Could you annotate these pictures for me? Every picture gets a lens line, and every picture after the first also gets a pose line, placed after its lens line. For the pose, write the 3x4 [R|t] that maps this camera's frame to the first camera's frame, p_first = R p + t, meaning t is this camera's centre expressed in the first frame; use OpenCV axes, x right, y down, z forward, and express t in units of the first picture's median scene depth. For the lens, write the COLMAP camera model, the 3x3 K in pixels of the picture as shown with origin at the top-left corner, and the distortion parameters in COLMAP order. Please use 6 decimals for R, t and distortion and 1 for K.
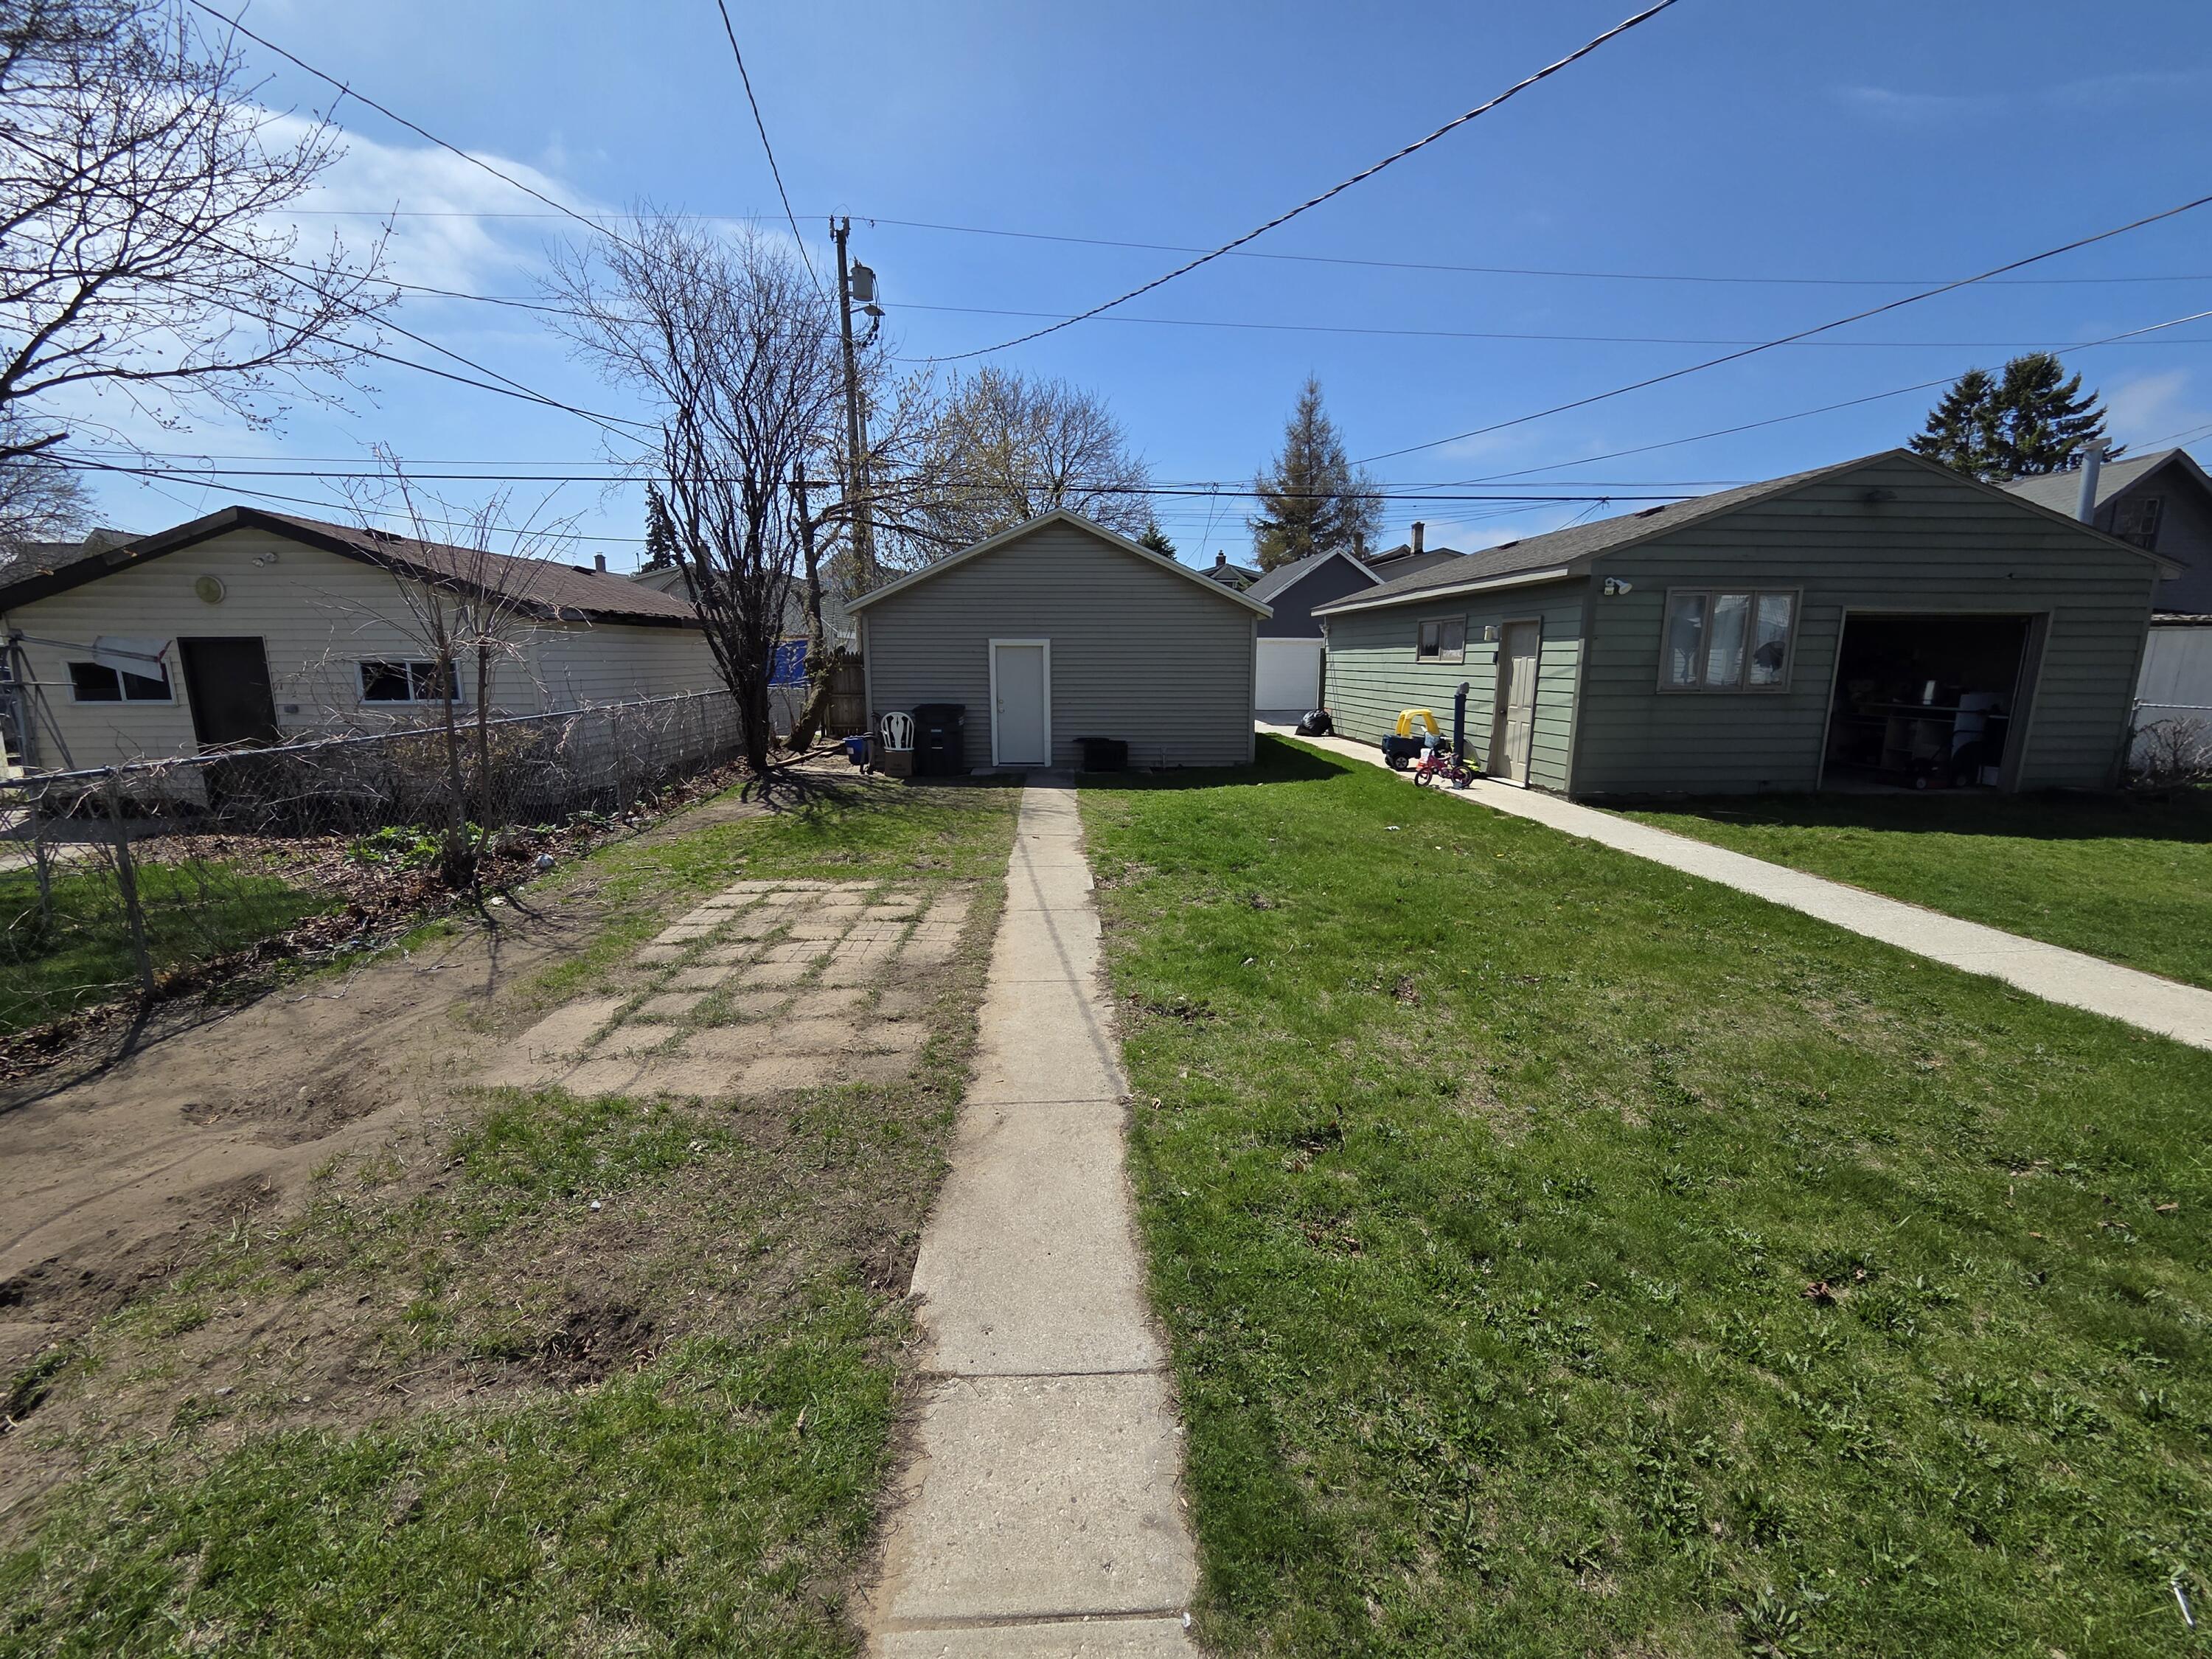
lens RADIAL K [[923.0, 0, 1100.7], [0, 923.0, 828.5], [0, 0, 1]] dist [0.003901, 0.000012]
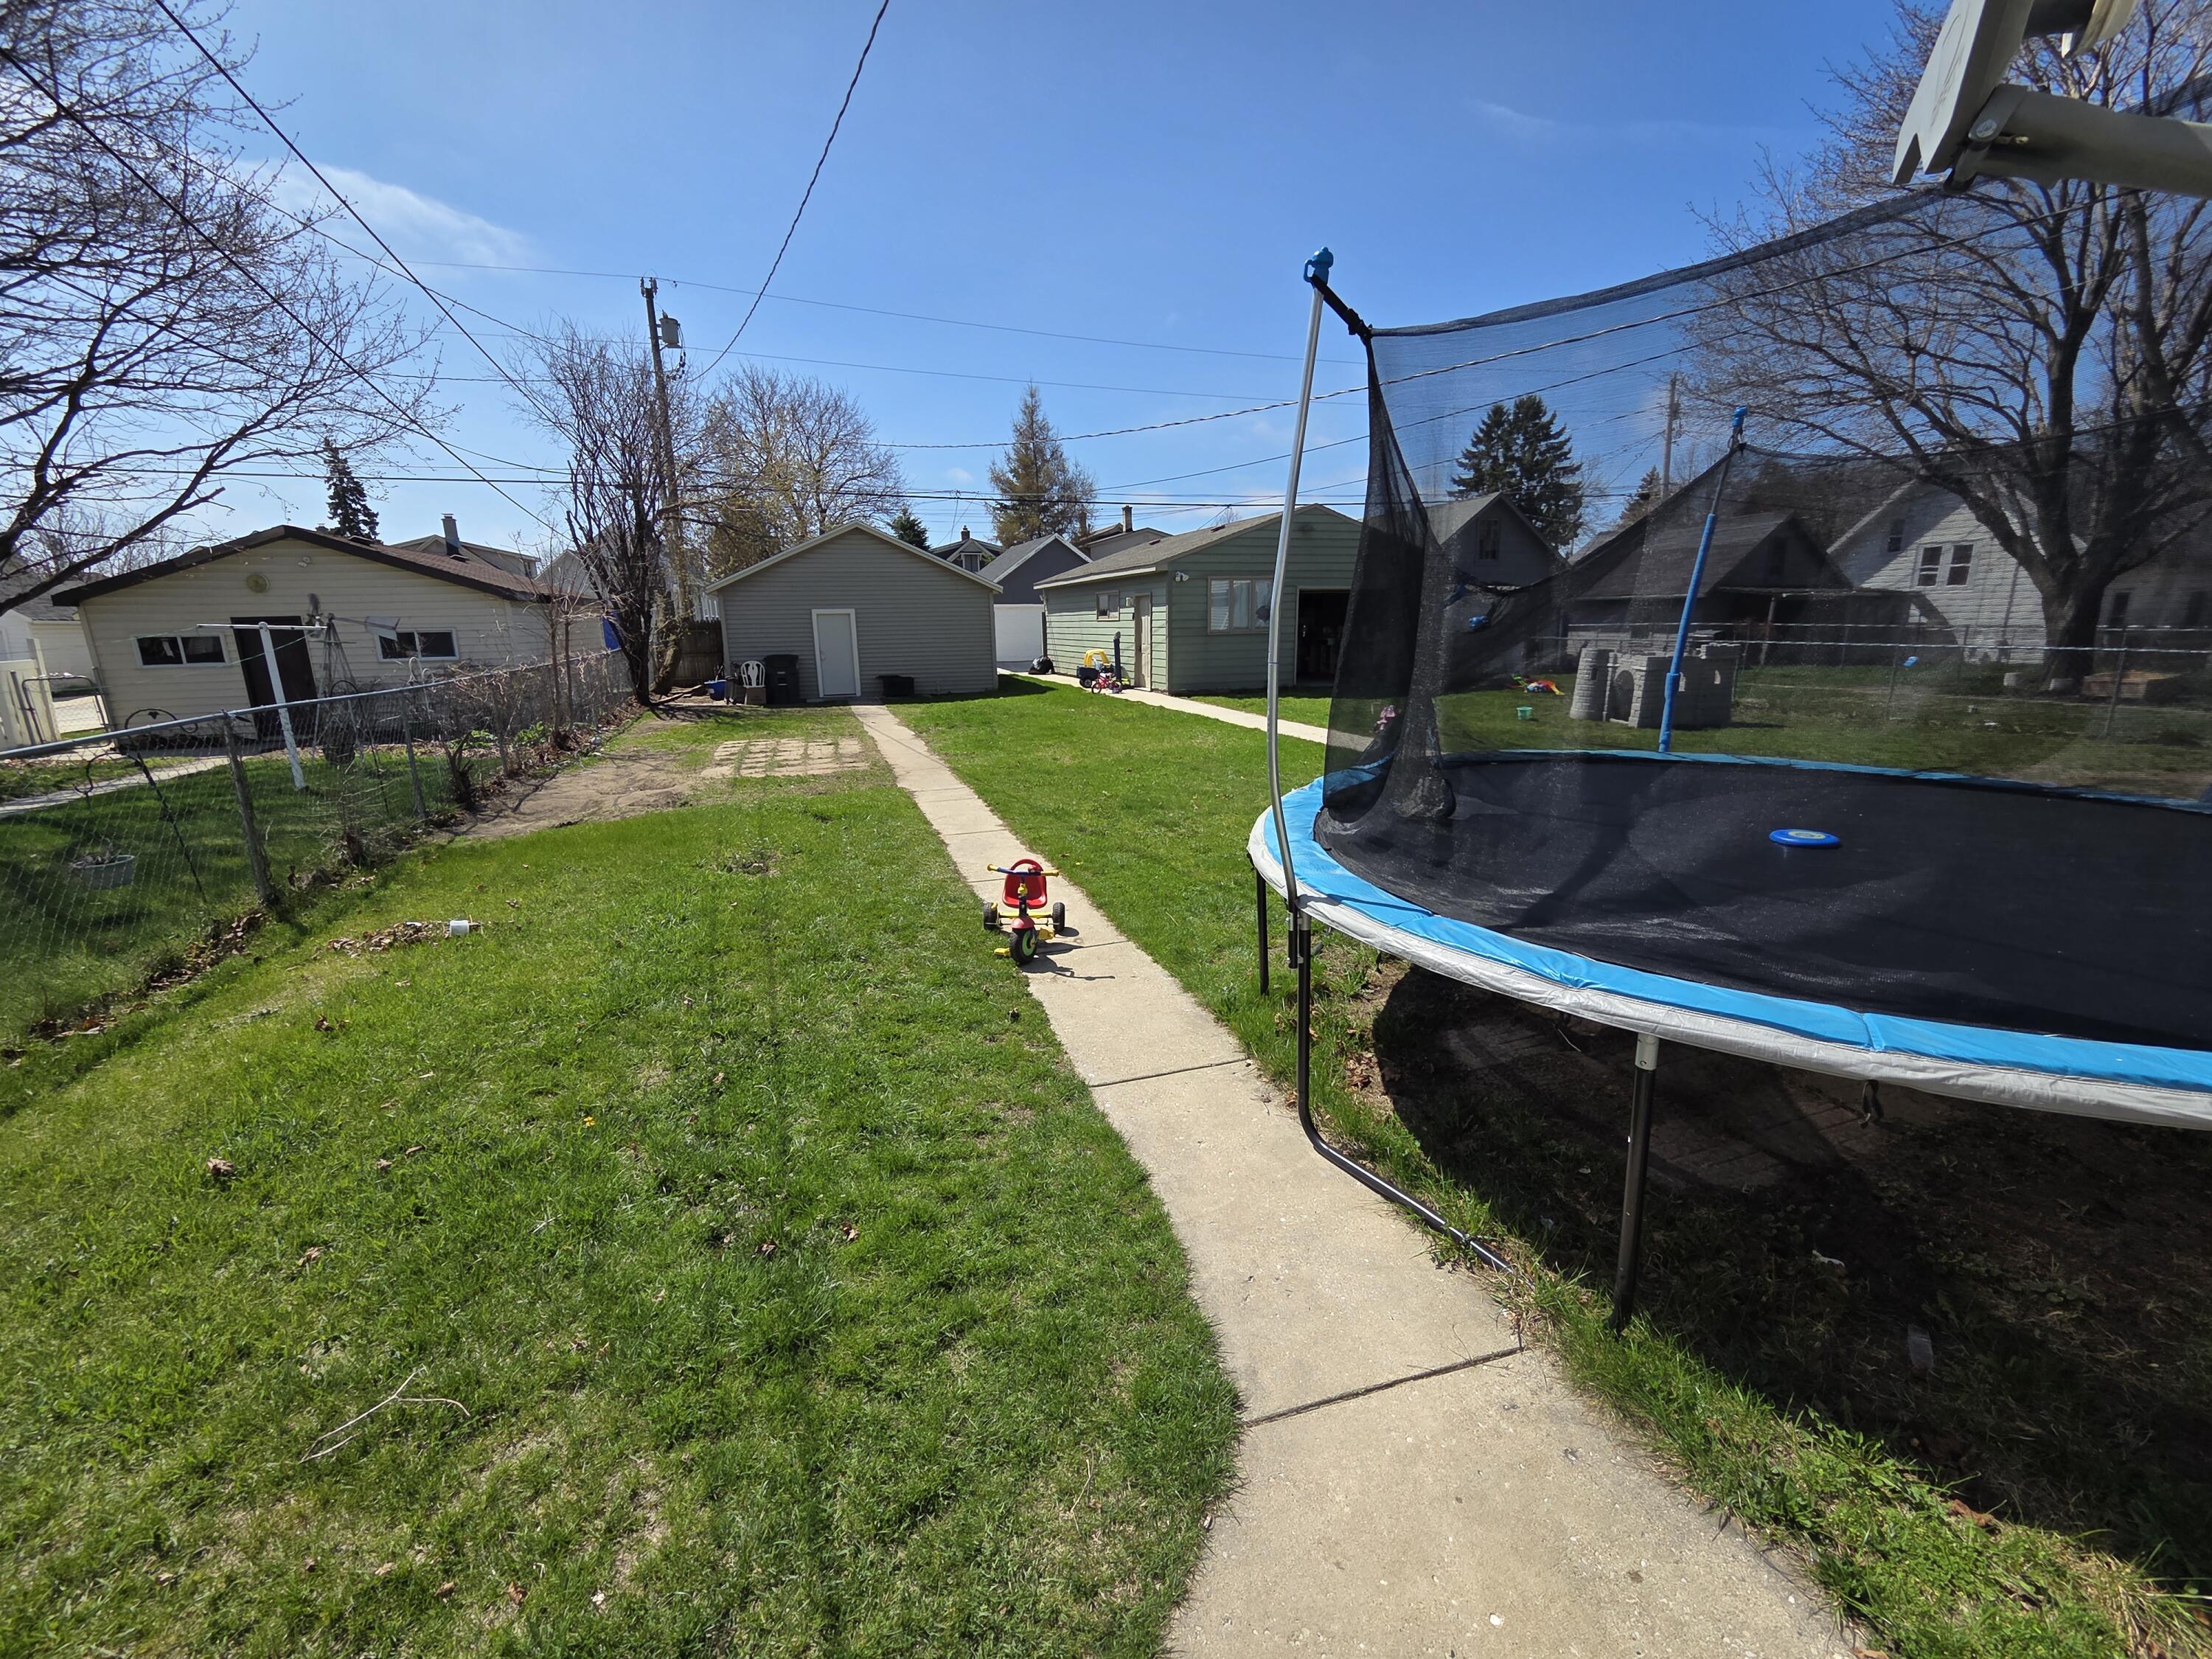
lens RADIAL K [[923.0, 0, 1103.8], [0, 923.0, 835.3], [0, 0, 1]] dist [0.003901, 0.000012]
pose [[0.965216, -0.076107, 0.250130, -0.052132], [0.065159, 0.996531, 0.051775, 0.082895], [-0.253203, -0.033676, 0.966827, -0.426824]]
